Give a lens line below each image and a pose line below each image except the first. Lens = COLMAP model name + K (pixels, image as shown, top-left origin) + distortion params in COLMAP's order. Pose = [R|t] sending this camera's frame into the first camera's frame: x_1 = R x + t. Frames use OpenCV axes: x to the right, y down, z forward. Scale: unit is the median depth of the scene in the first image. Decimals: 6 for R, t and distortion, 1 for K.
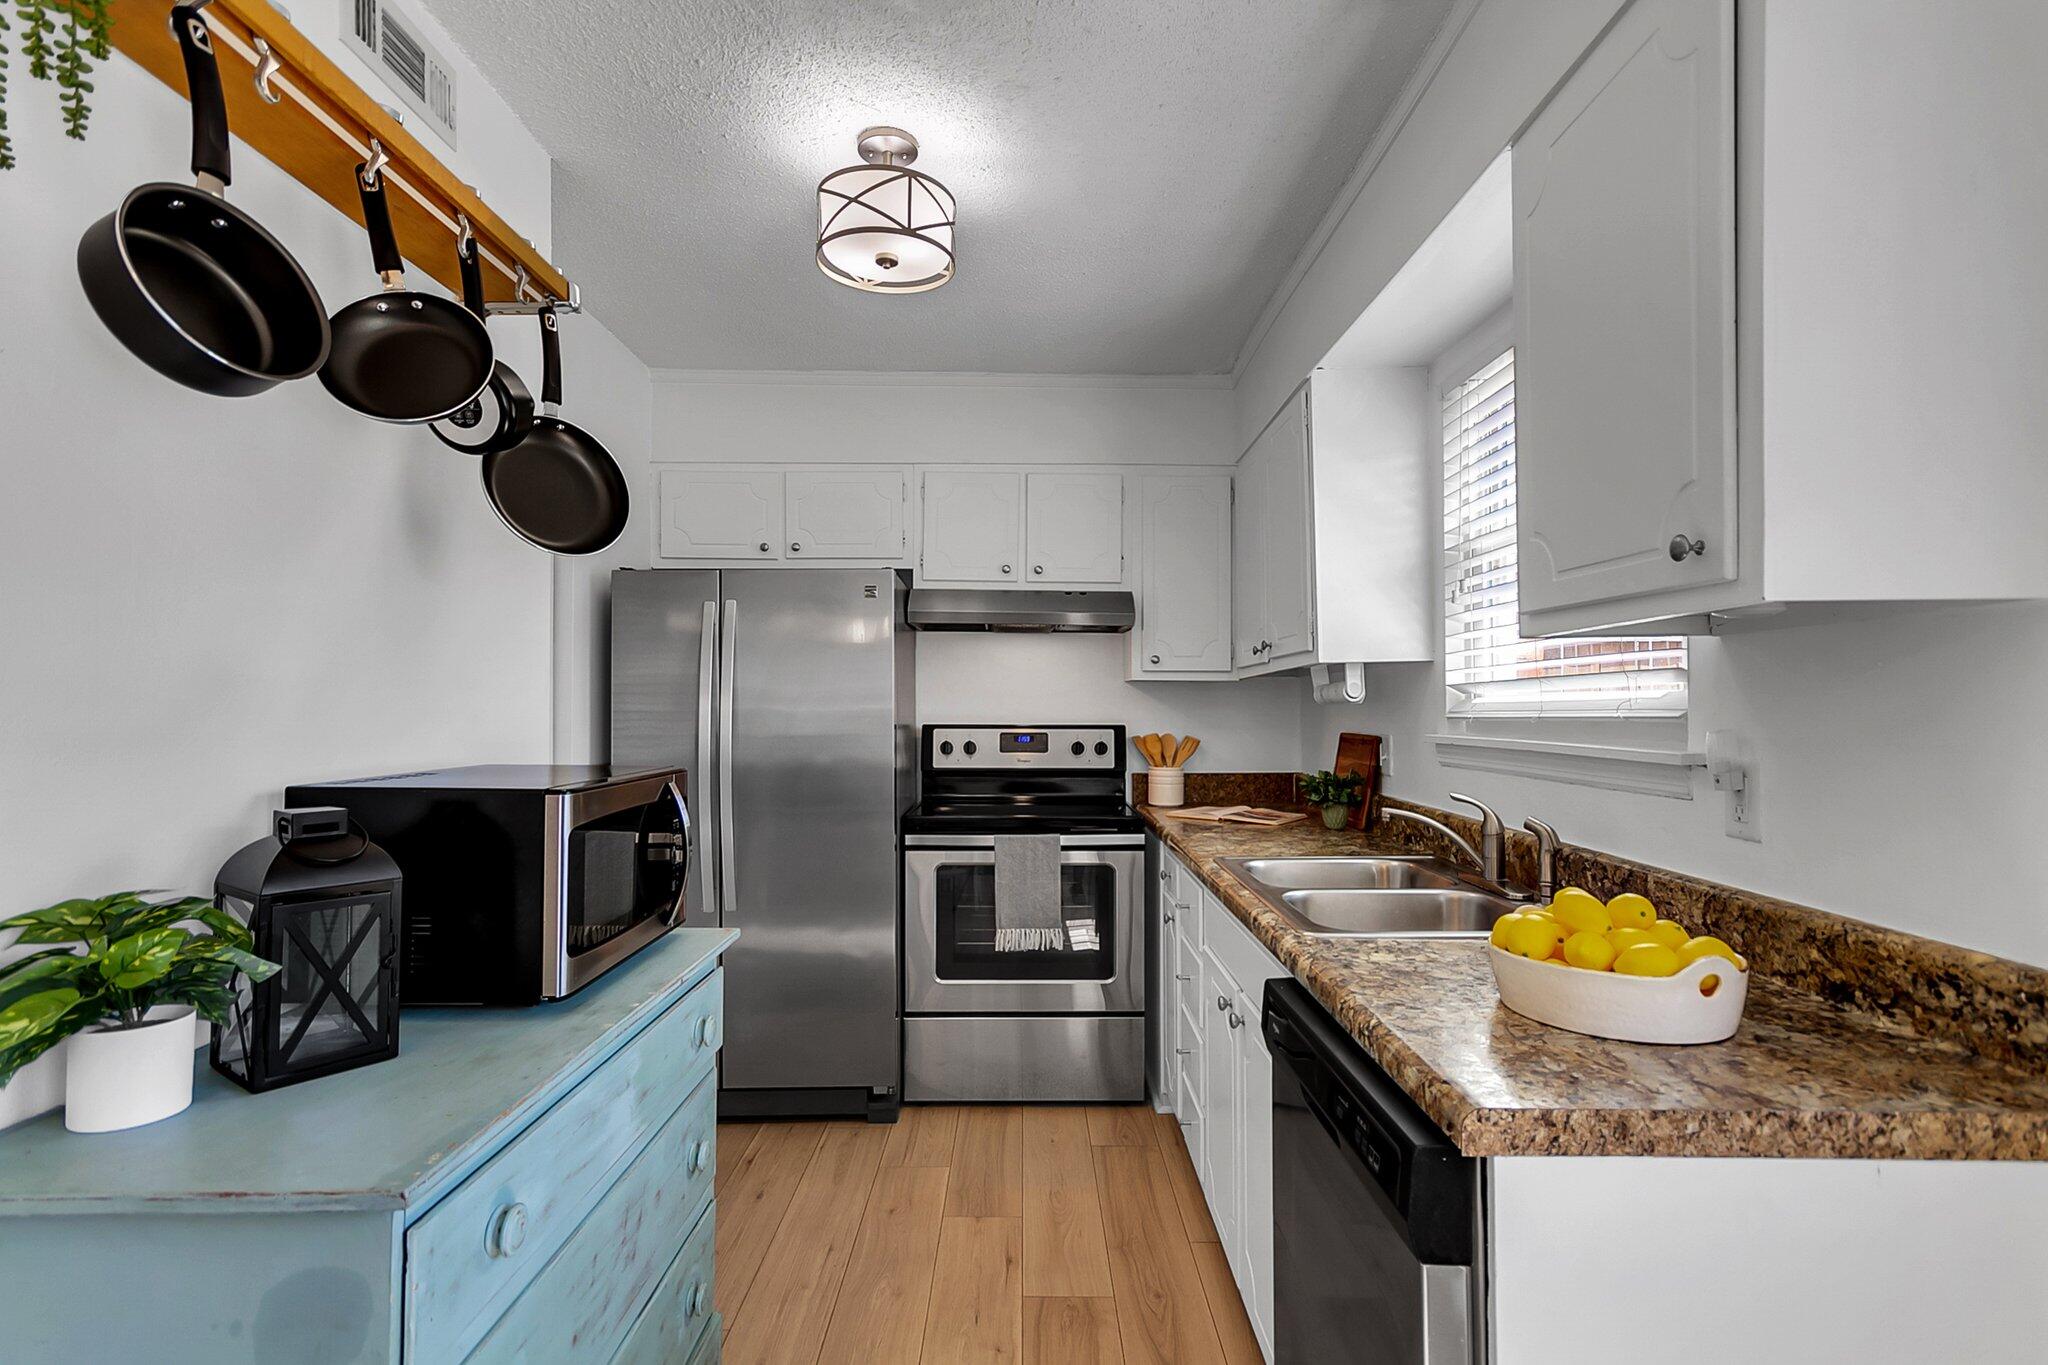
lens RADIAL K [[993.3, 0, 1025.0], [0, 993.3, 706.6], [0, 0, 1]] dist [0.001110, 0.000711]
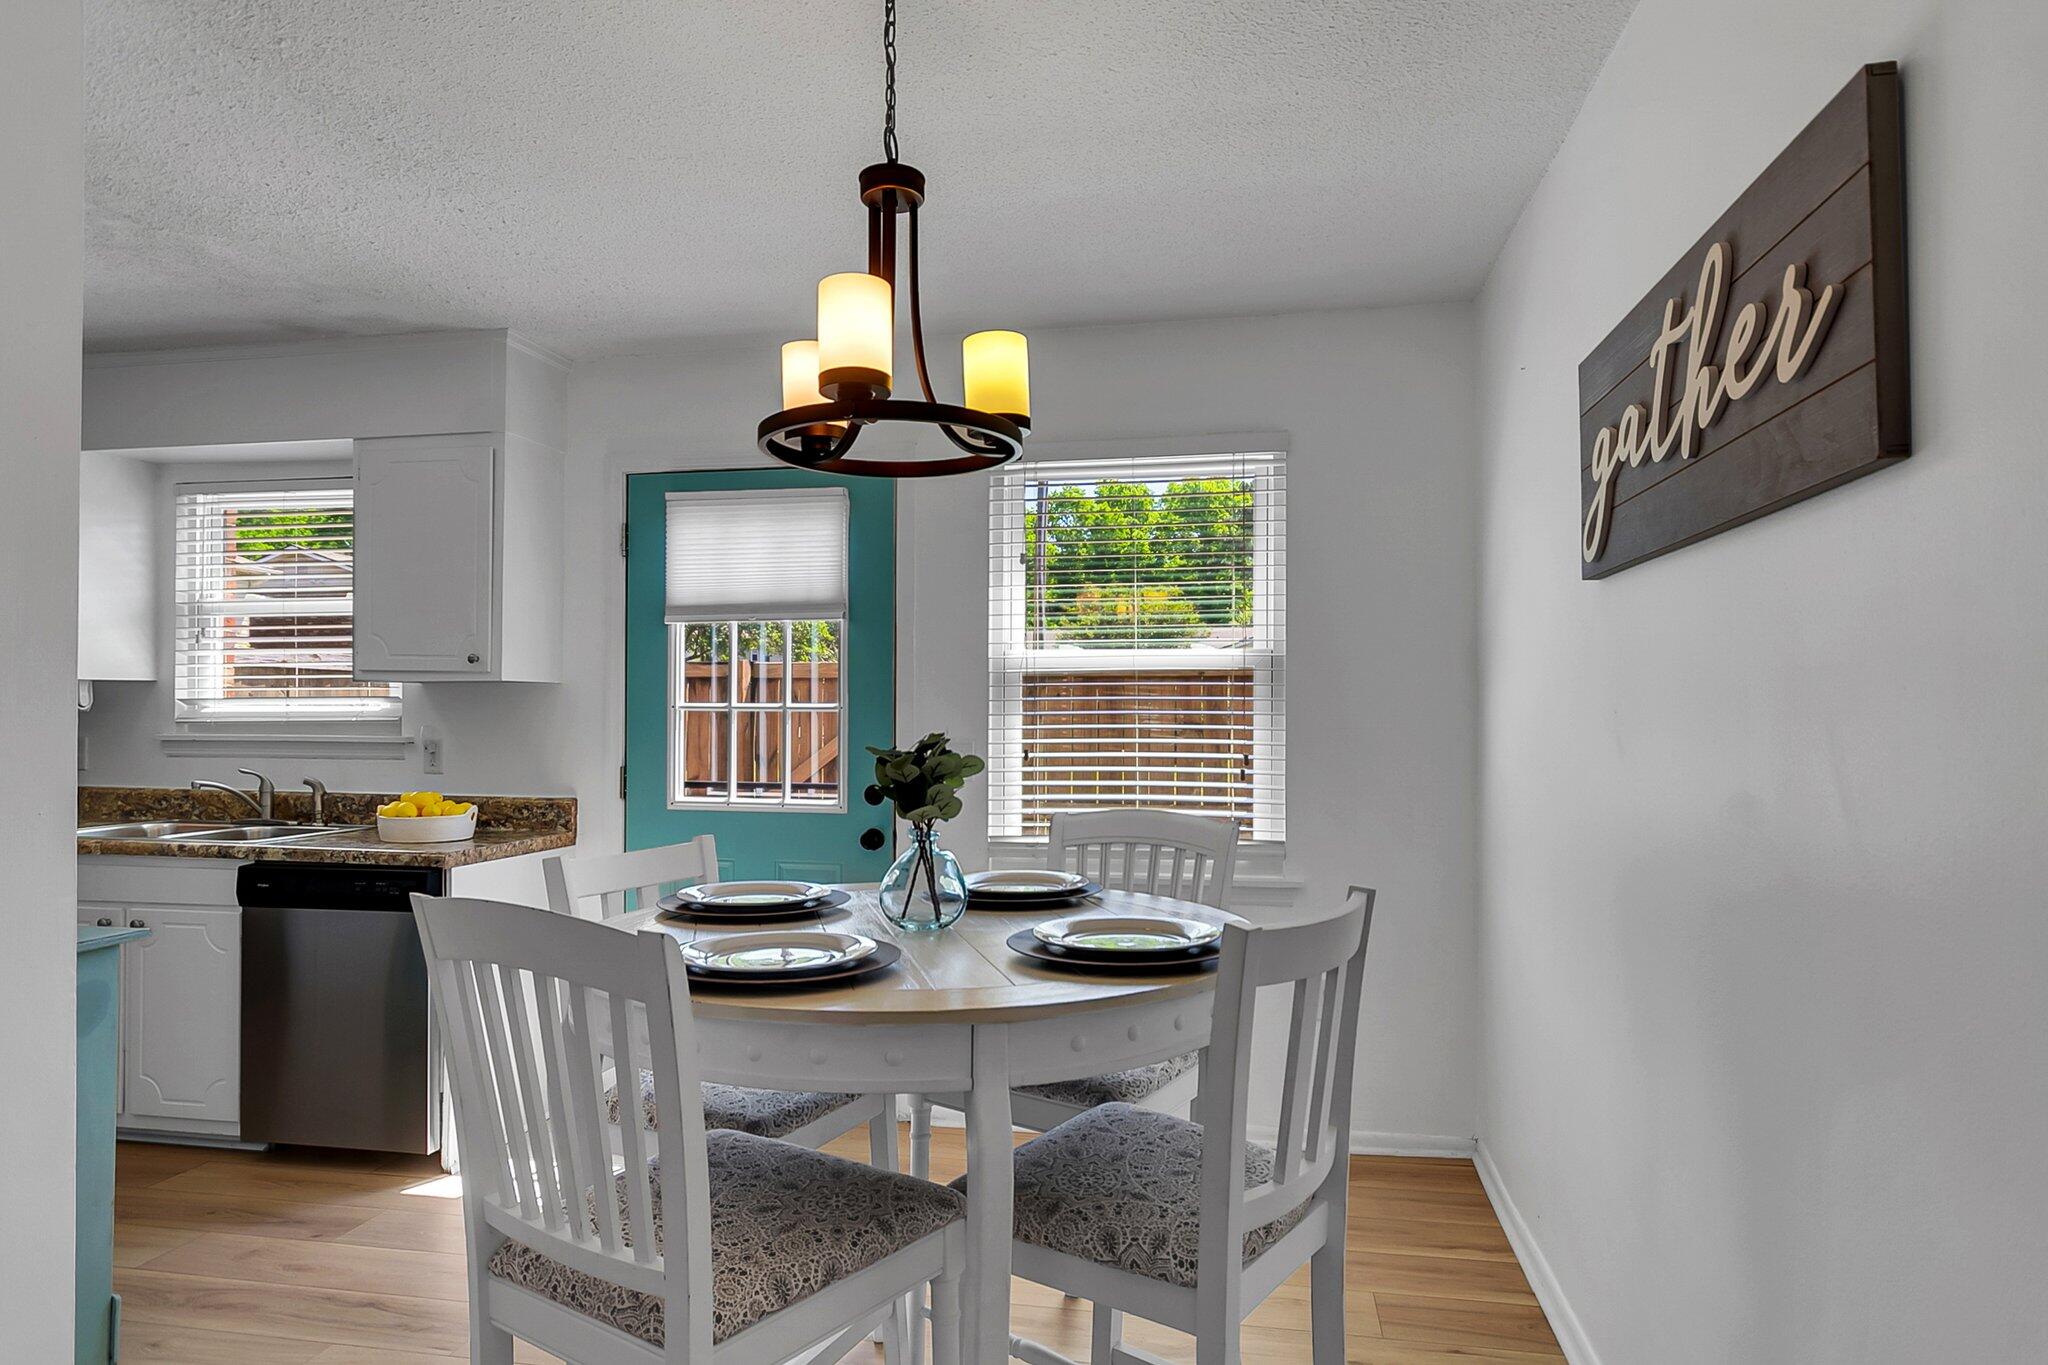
lens RADIAL K [[1177.0, 0, 1026.7], [0, 1177.0, 706.5], [0, 0, 1]] dist [-0.003148, 0.000589]
pose [[0.179745, 0.008907, 0.983673, -1.622269], [-0.002605, 0.999960, -0.008579, -0.000505], [-0.983710, -0.001021, 0.179761, -0.793427]]
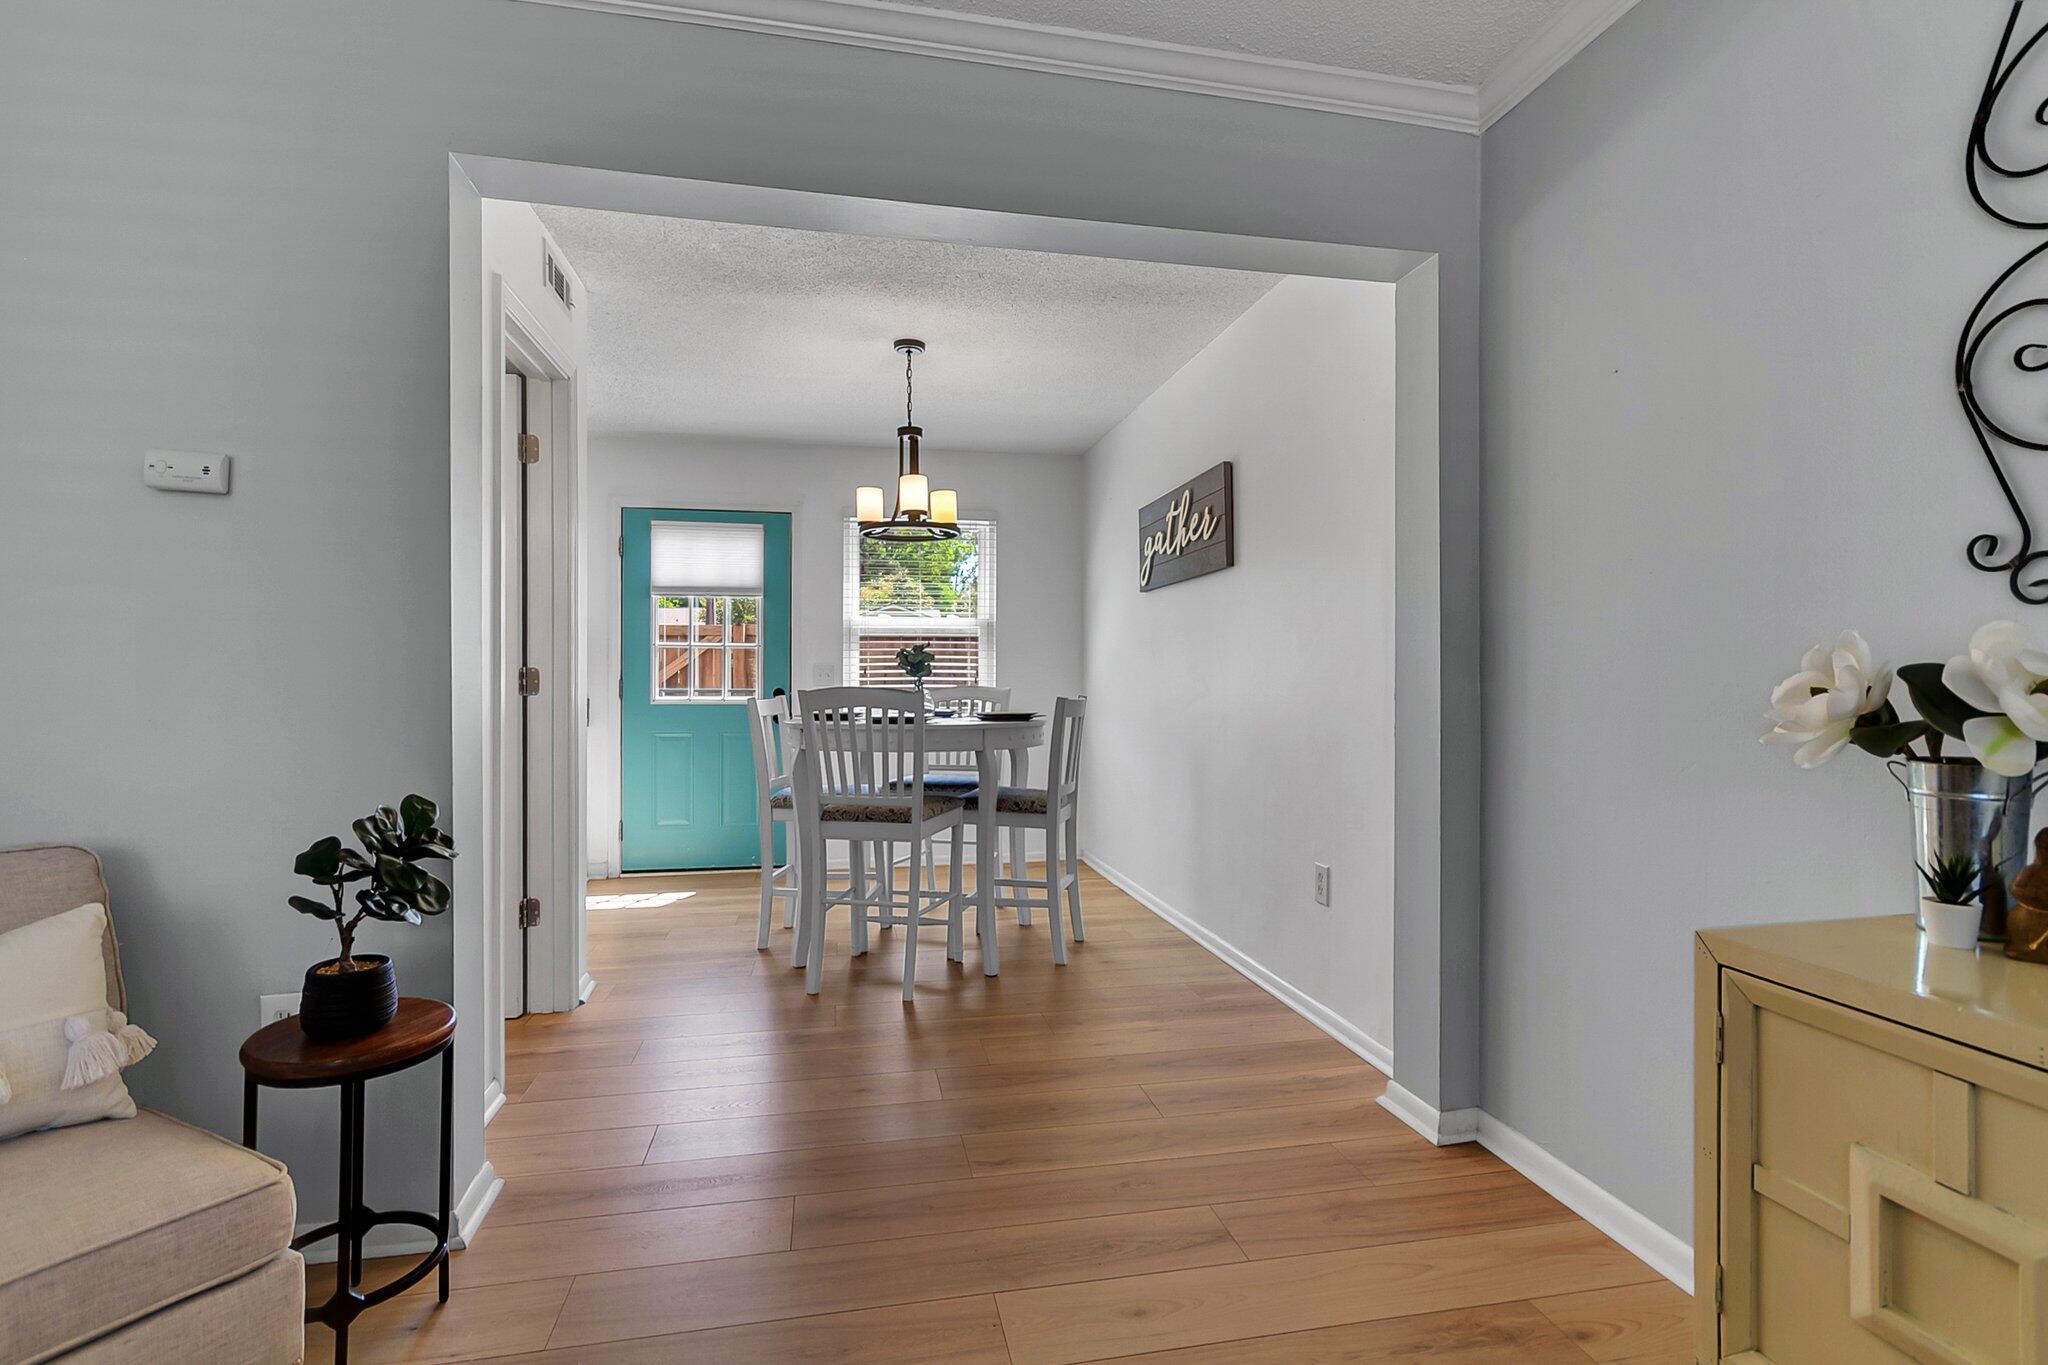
lens RADIAL K [[964.3, 0, 1024.0], [0, 964.3, 682.5], [0, 0, 1]] dist [-0.014352, 0.000333]
pose [[-0.198049, -0.001240, 0.980191, -3.100268], [-0.000161, 0.999999, 0.001232, 0.120387], [-0.980192, 0.000086, -0.198049, -0.202847]]
